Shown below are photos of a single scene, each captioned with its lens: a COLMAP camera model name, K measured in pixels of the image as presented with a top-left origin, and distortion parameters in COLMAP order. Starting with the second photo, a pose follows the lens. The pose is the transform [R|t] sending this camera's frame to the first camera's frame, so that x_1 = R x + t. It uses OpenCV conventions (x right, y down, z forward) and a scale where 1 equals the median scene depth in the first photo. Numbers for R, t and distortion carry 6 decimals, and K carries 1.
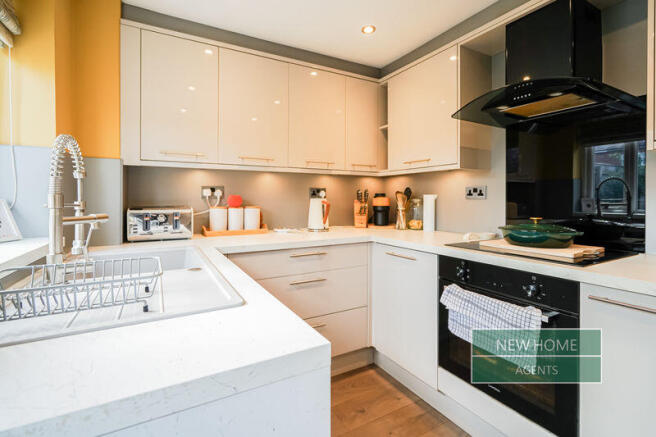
lens RADIAL K [[306.9, 0, 333.5], [0, 306.9, 195.9], [0, 0, 1]] dist [-0.000775, 0.001096]
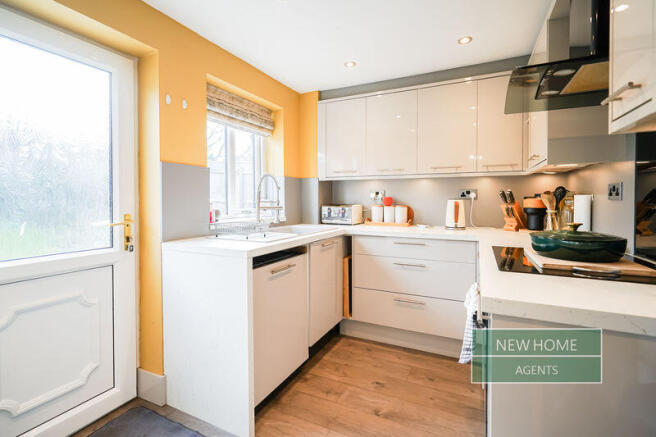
lens RADIAL K [[306.9, 0, 335.9], [0, 306.9, 204.4], [0, 0, 1]] dist [-0.000775, 0.001096]
pose [[0.569224, 0.013243, -0.822076, 0.673390], [0.004021, 0.999813, 0.018890, 0.003370], [0.822173, -0.014058, 0.569065, 0.028228]]
